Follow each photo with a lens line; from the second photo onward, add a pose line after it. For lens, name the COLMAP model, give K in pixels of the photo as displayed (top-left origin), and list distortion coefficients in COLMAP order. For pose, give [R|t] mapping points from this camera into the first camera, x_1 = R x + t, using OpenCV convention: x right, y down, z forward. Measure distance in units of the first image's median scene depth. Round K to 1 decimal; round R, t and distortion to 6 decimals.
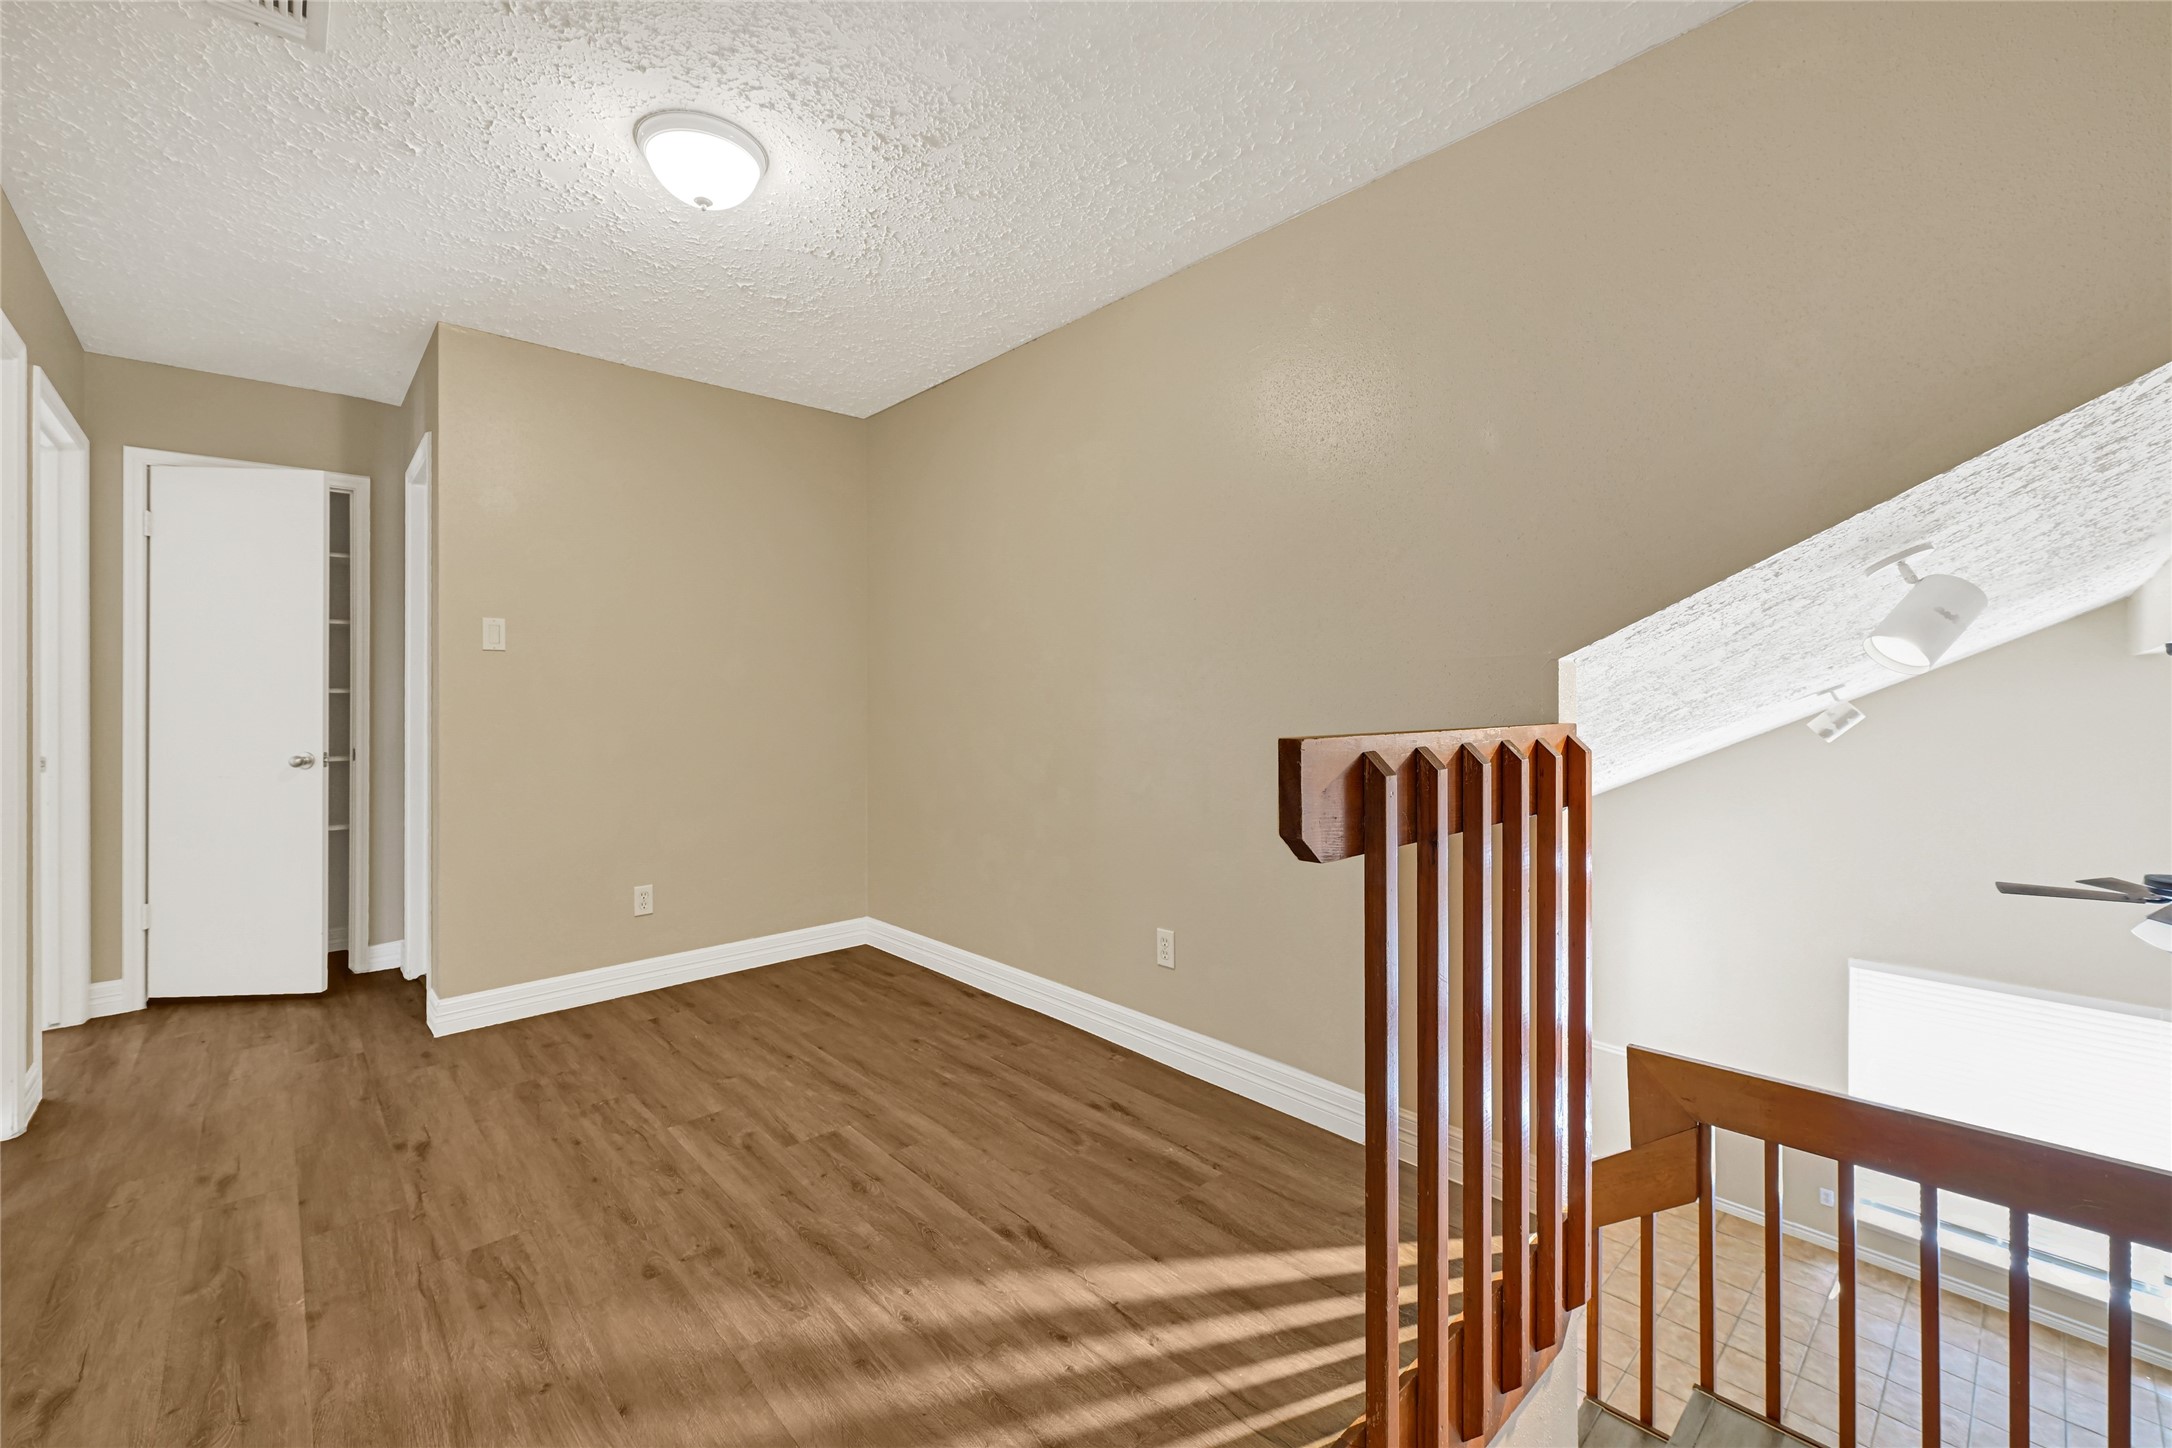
lens RADIAL K [[874.7, 0, 1044.4], [0, 874.7, 687.6], [0, 0, 1]] dist [-0.000681, 0.000095]
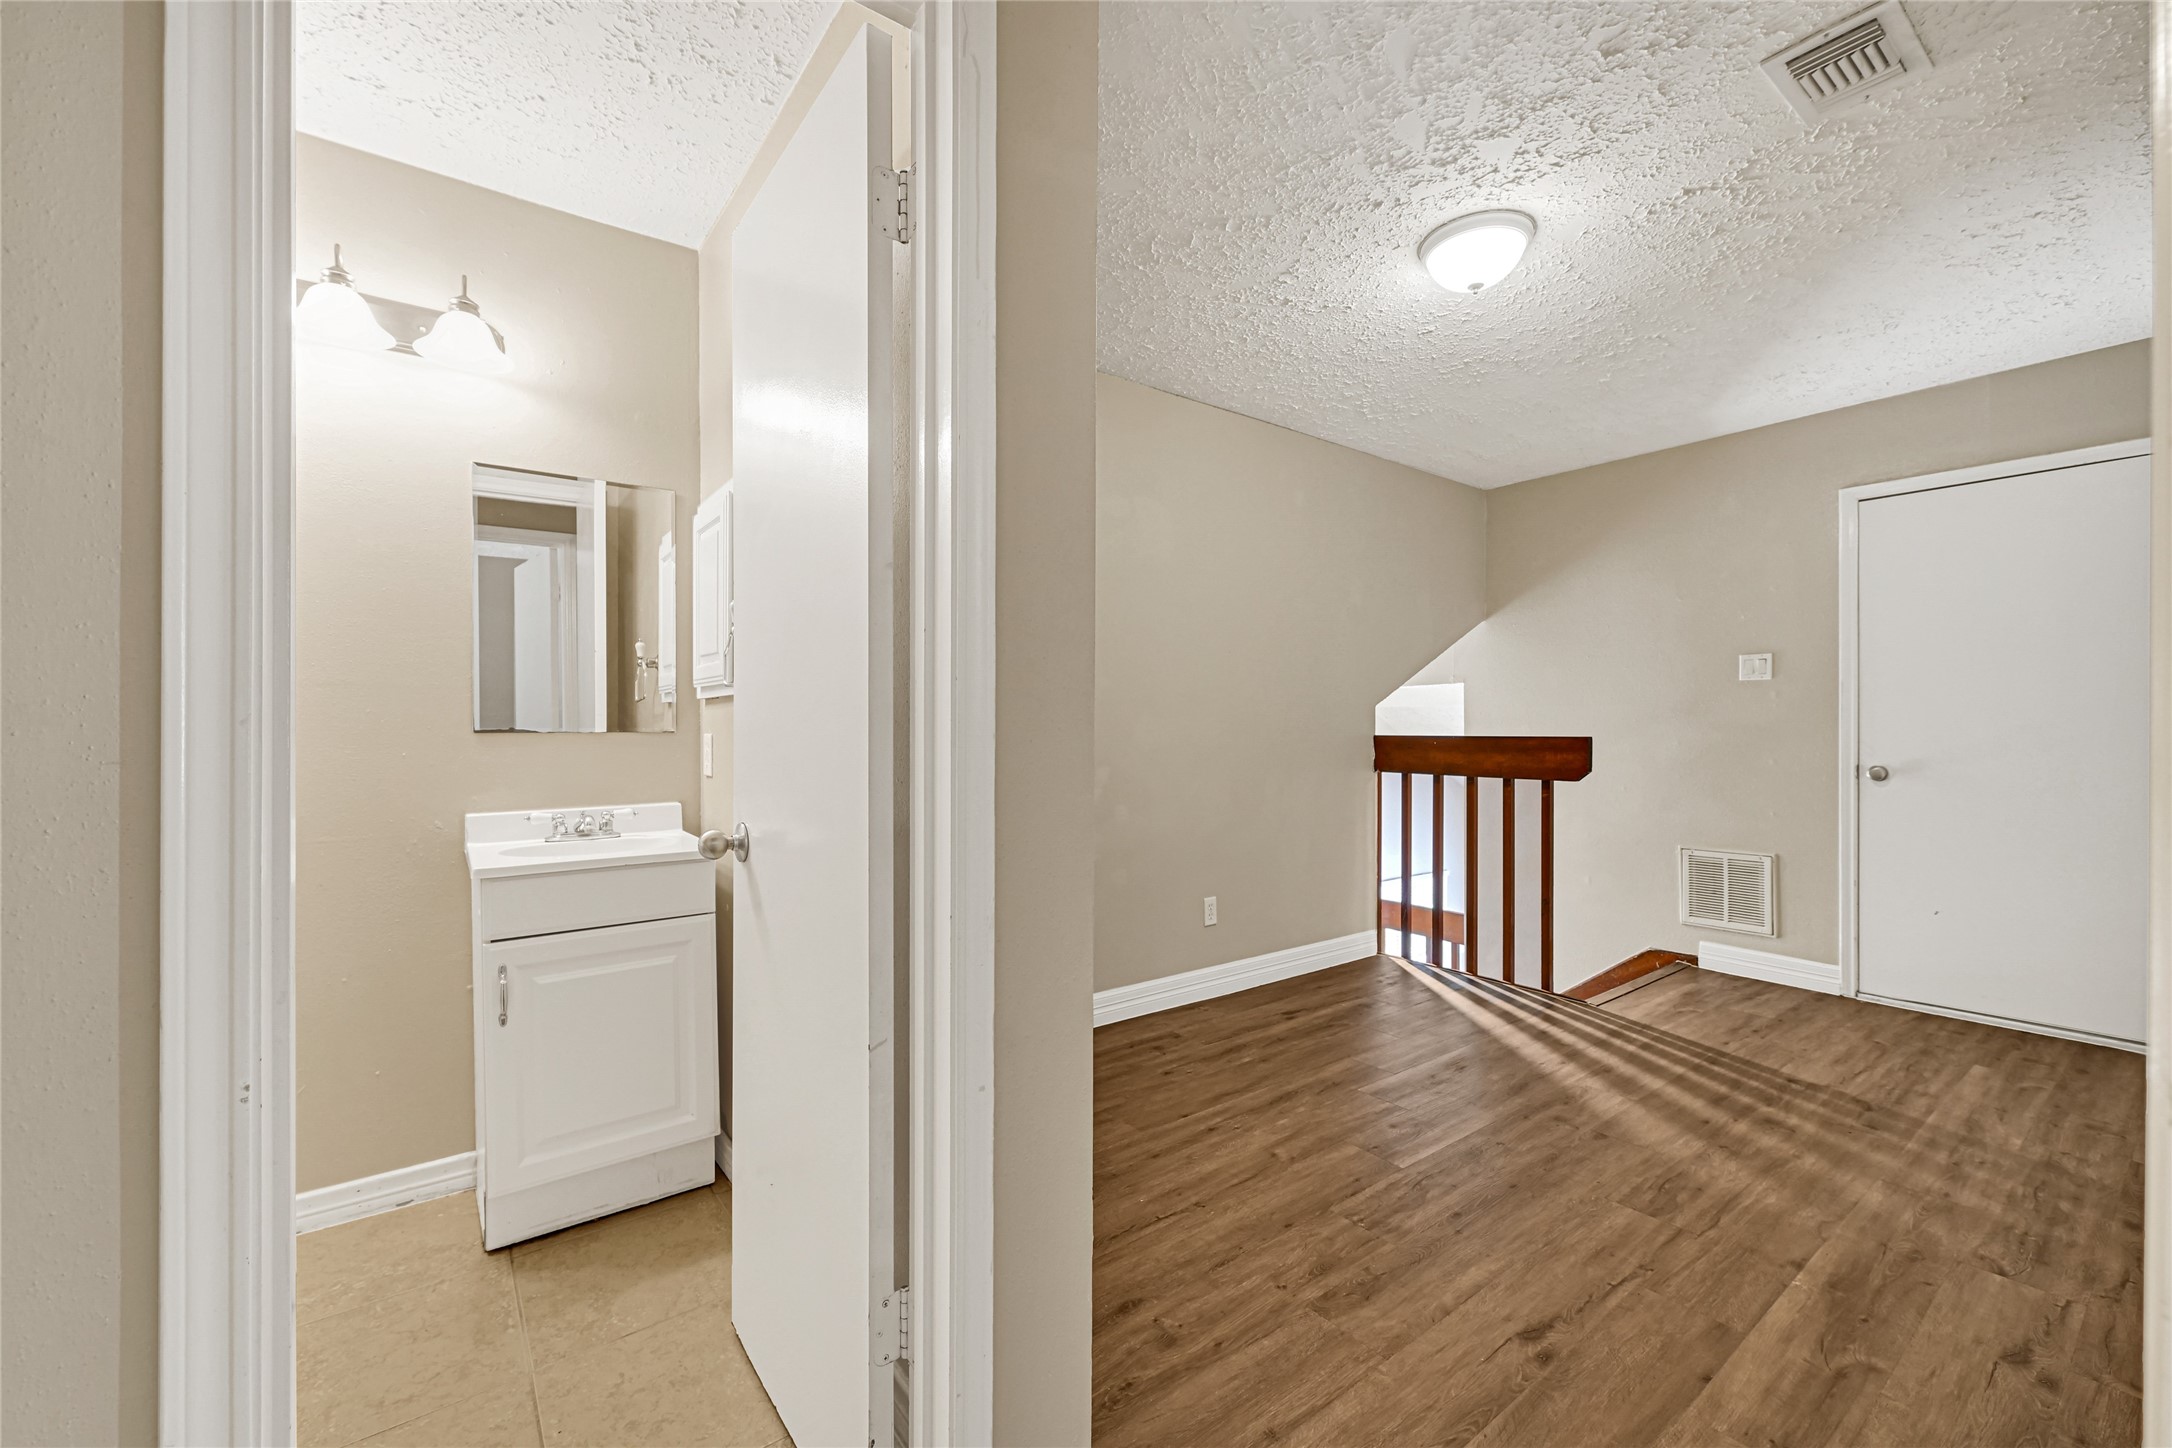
lens RADIAL K [[874.7, 0, 1087.2], [0, 874.7, 727.8], [0, 0, 1]] dist [-0.000681, 0.000095]
pose [[0.088903, -0.001449, 0.996039, -1.649610], [-0.008479, 0.999962, 0.002211, 0.023879], [-0.996004, -0.008642, 0.088888, 1.469491]]
